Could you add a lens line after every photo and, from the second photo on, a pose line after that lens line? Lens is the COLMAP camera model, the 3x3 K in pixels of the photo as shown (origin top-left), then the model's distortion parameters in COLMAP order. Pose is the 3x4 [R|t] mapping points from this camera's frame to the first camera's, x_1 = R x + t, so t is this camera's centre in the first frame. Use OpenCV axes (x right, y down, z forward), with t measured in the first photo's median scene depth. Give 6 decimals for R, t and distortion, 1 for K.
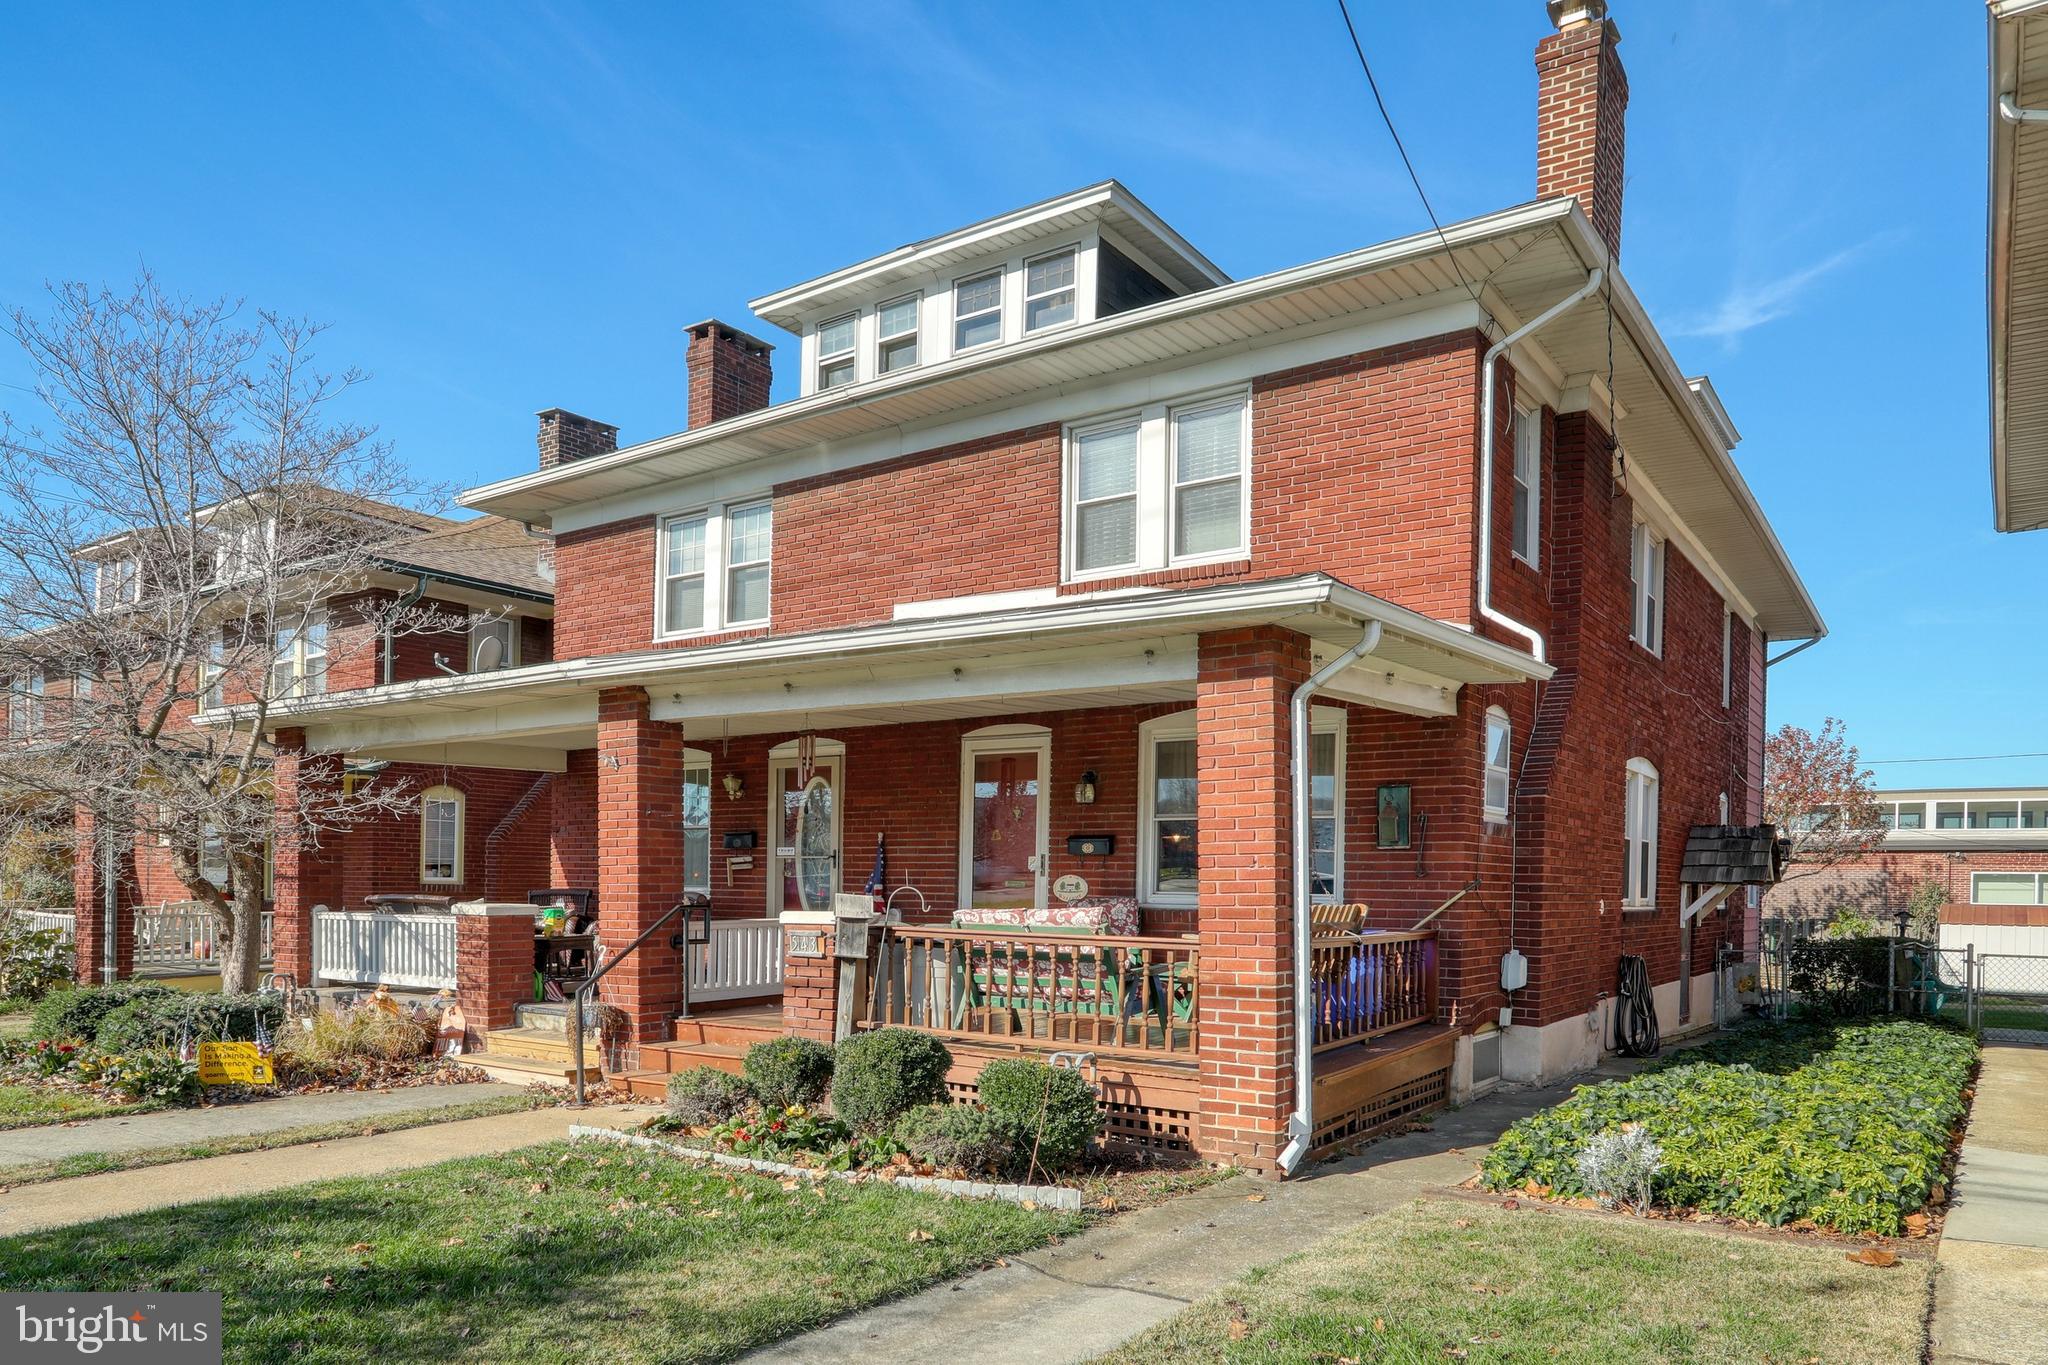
lens RADIAL K [[1358.9, 0, 1193.0], [0, 1358.9, 893.6], [0, 0, 1]] dist [-0.001117, 0.000761]
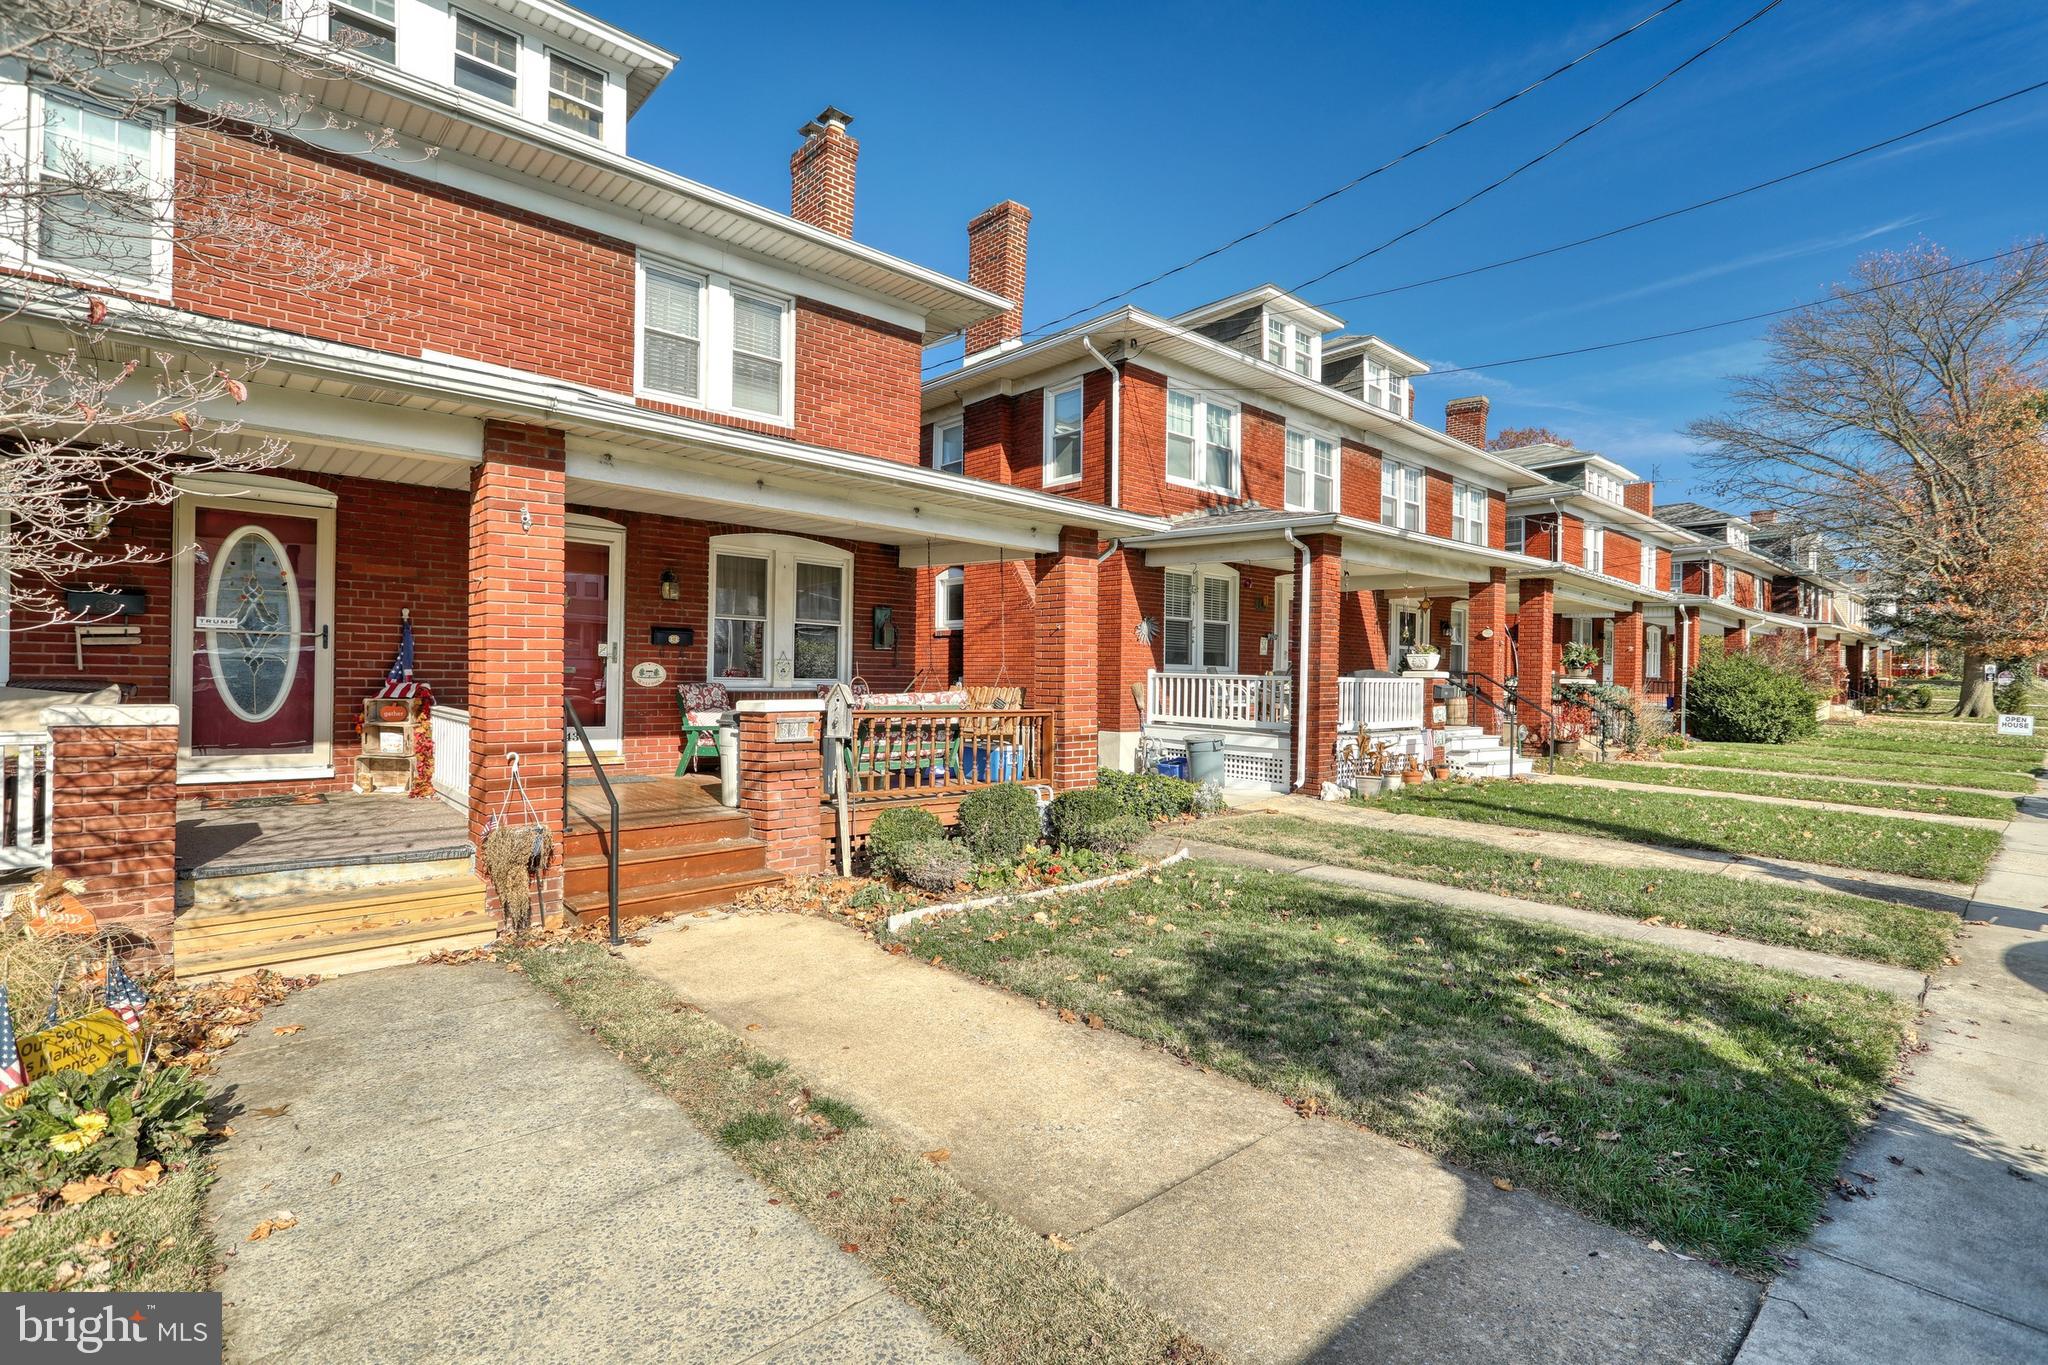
lens RADIAL K [[1011.4, 0, 990.9], [0, 1011.4, 682.1], [0, 0, 1]] dist [0.000859, 0.000216]
pose [[0.246182, -0.011503, 0.969155, -0.828313], [-0.006276, 0.999890, 0.013462, -0.010375], [-0.969203, -0.009397, 0.246082, 0.527997]]
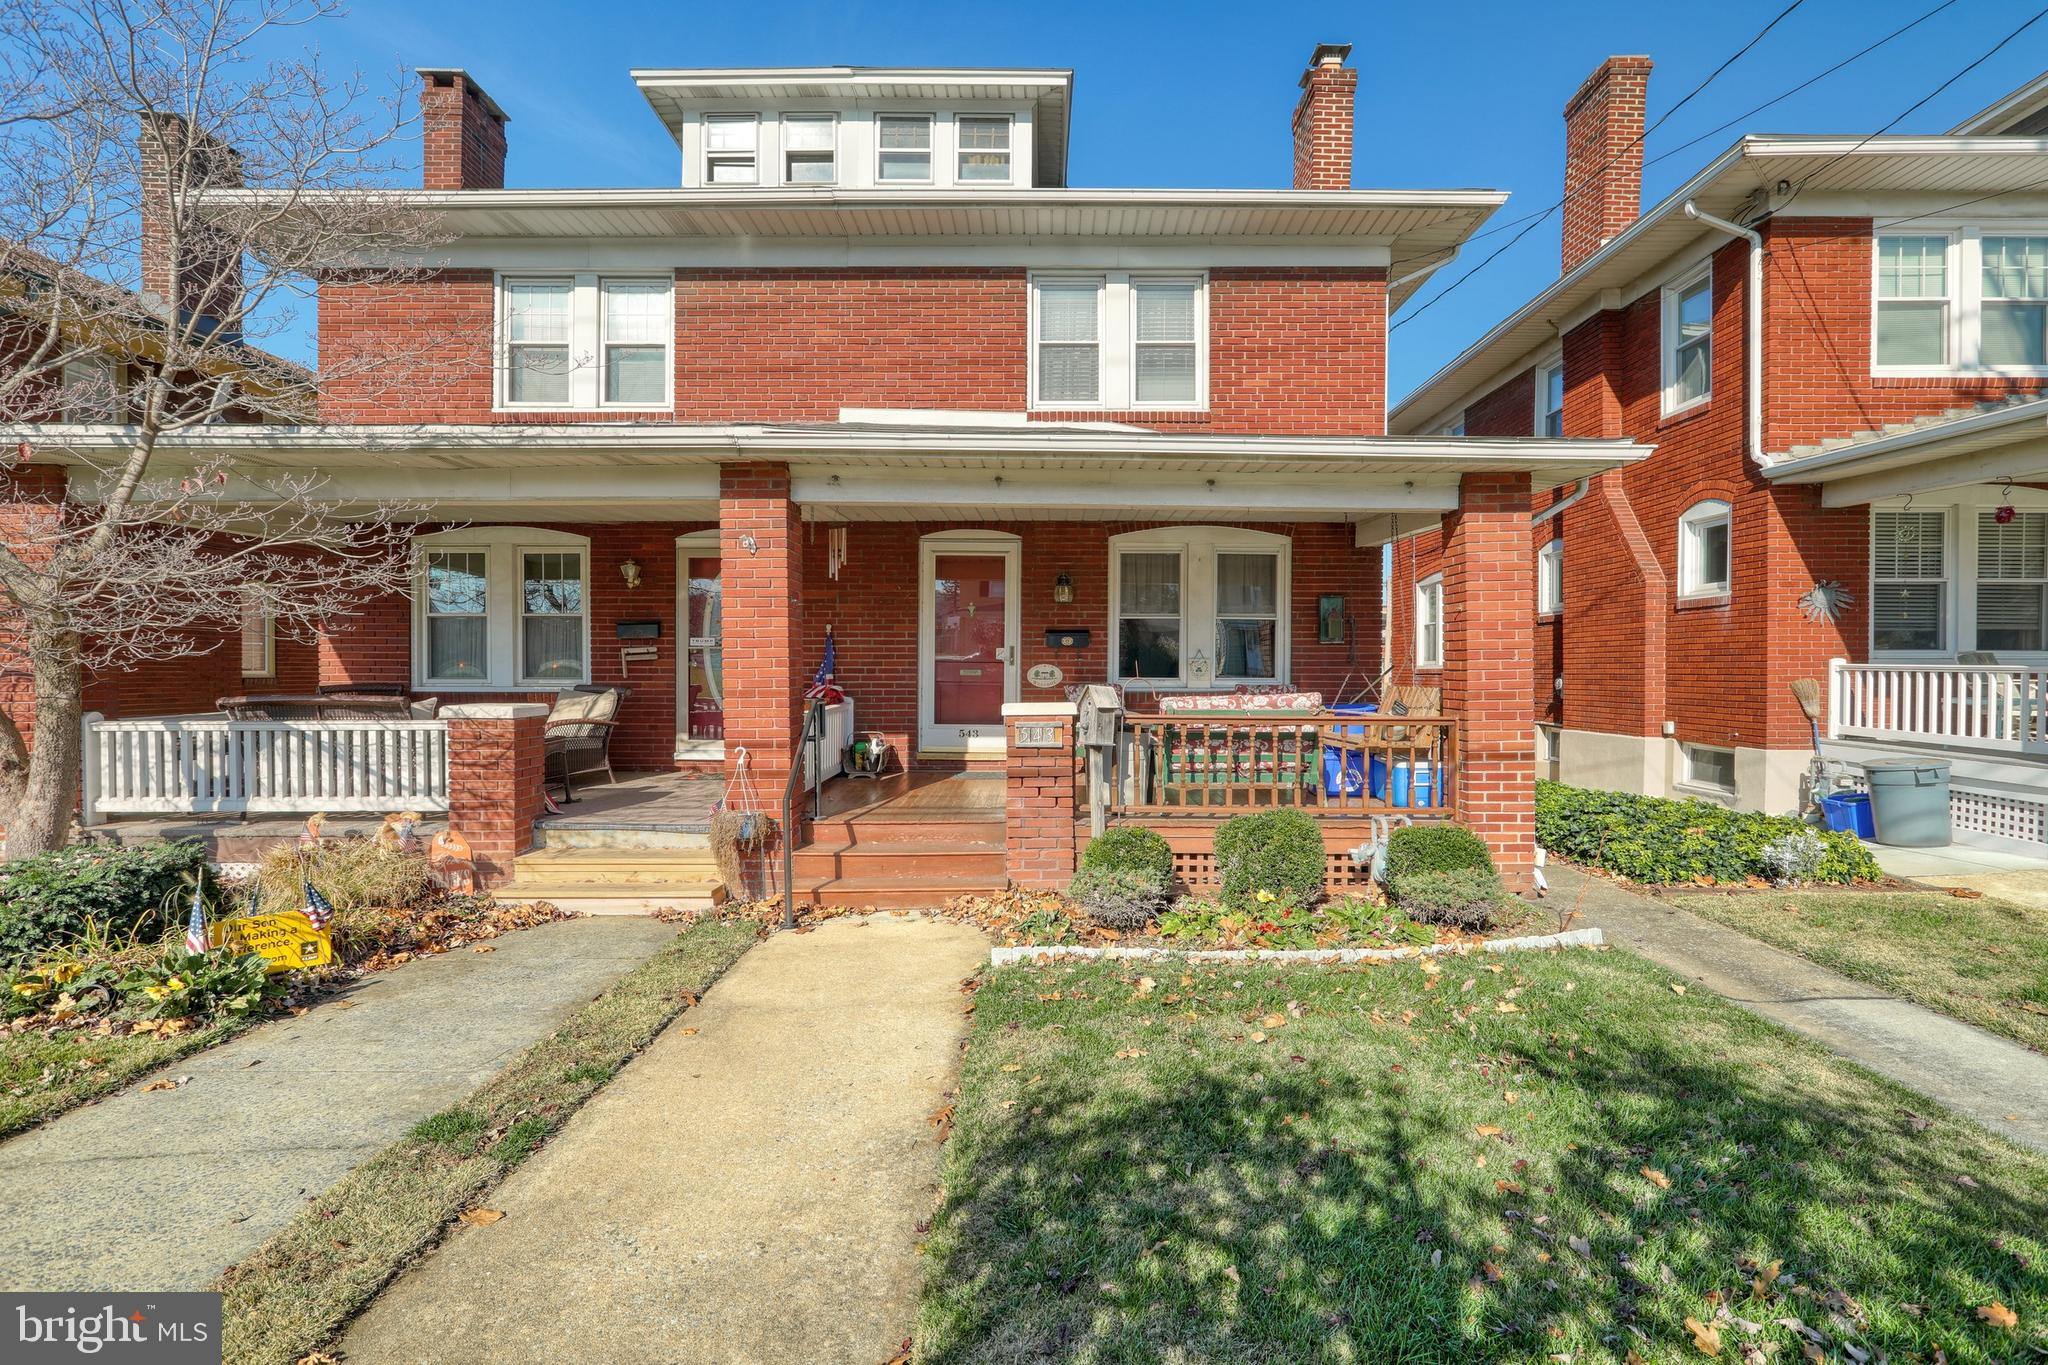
lens RADIAL K [[969.8, 0, 1024.0], [0, 969.8, 682.5], [0, 0, 1]] dist [-0.002622, 0.000628]
pose [[0.838168, -0.017995, 0.545115, -0.558262], [0.011324, 0.999814, 0.015593, -0.011176], [-0.545294, -0.006897, 0.838217, 0.319215]]
